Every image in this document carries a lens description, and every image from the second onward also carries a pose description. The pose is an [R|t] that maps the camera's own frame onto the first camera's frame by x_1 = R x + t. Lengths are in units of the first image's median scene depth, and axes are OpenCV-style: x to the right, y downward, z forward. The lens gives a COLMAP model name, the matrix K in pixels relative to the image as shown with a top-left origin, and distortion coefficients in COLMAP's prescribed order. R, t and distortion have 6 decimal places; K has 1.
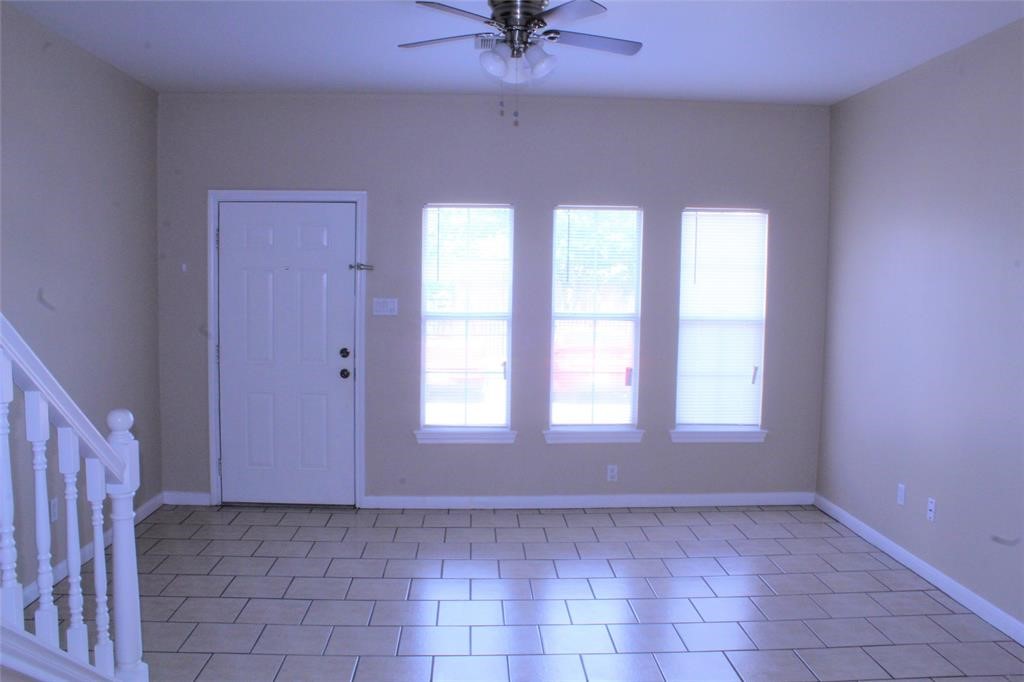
lens RADIAL K [[856.6, 0, 512.0], [0, 856.6, 341.0], [0, 0, 1]] dist [-0.148127, 0.107406]
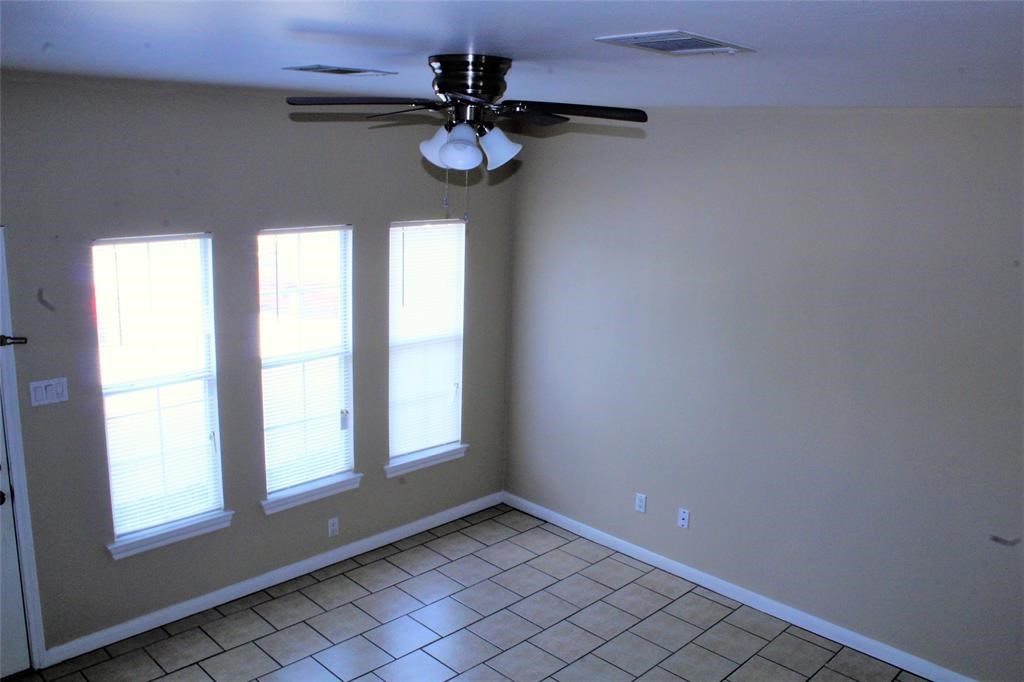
lens RADIAL K [[856.6, 0, 512.0], [0, 856.6, 341.0], [0, 0, 1]] dist [-0.148127, 0.107406]
pose [[0.739687, -0.133576, 0.659561, -0.301690], [0.030844, 0.985802, 0.165056, -0.176855], [-0.672244, -0.101747, 0.733304, 0.253745]]
